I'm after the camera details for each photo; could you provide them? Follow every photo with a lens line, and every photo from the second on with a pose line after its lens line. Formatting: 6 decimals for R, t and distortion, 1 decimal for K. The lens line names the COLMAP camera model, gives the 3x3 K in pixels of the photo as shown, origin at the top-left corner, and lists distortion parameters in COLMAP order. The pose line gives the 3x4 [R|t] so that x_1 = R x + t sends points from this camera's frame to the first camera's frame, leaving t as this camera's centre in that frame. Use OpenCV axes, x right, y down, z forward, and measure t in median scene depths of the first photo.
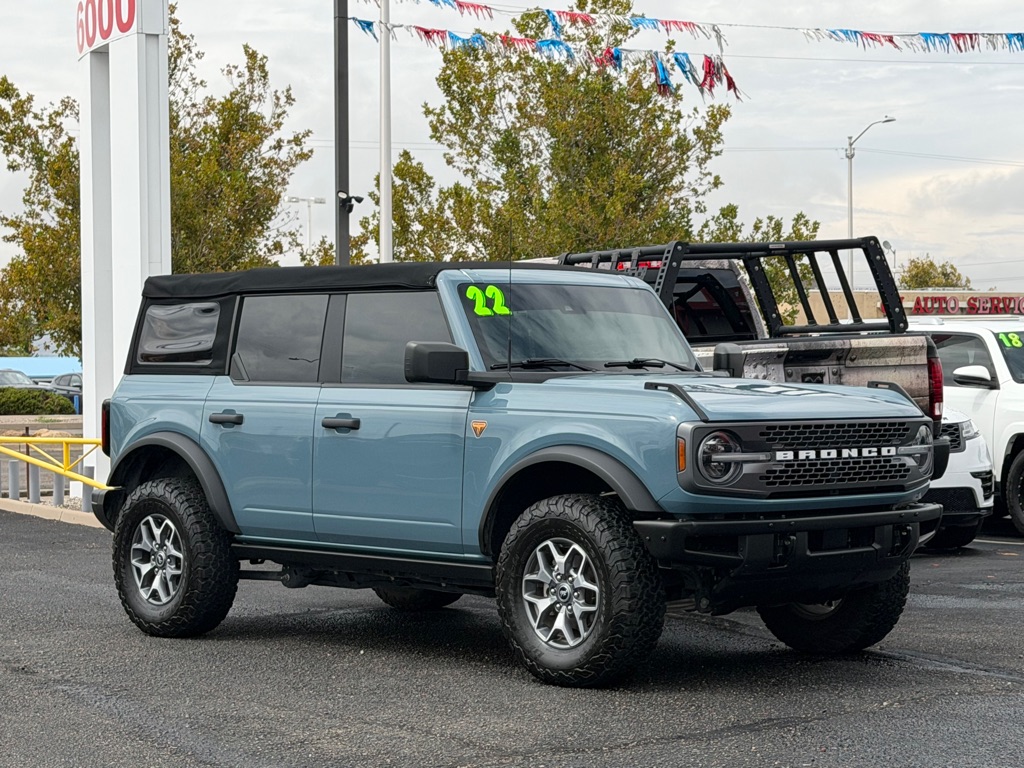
lens RADIAL K [[2312.5, 0, 516.6], [0, 2312.5, 384.4], [0, 0, 1]] dist [0.155684, 0.000000]
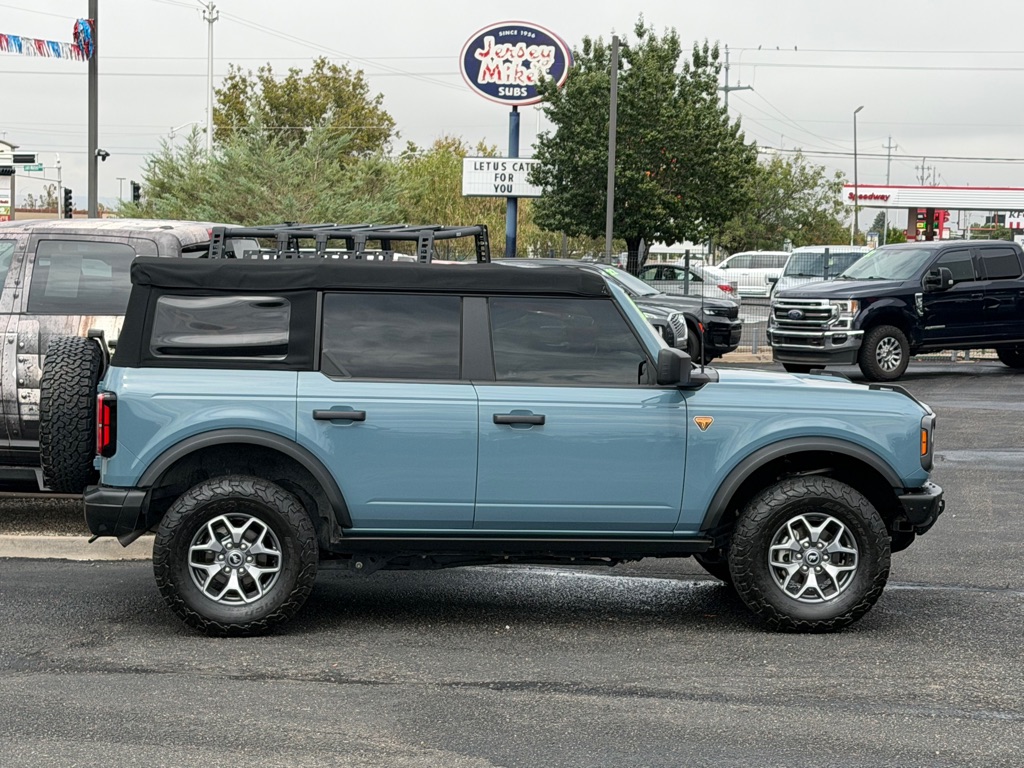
lens RADIAL K [[2312.5, 0, 533.0], [0, 2312.5, 394.4], [0, 0, 1]] dist [0.155684, 0.000000]
pose [[0.615846, -0.032298, 0.787204, -0.858411], [-0.015866, 0.998448, 0.053377, -0.049079], [-0.787707, -0.045362, 0.614378, 0.306257]]
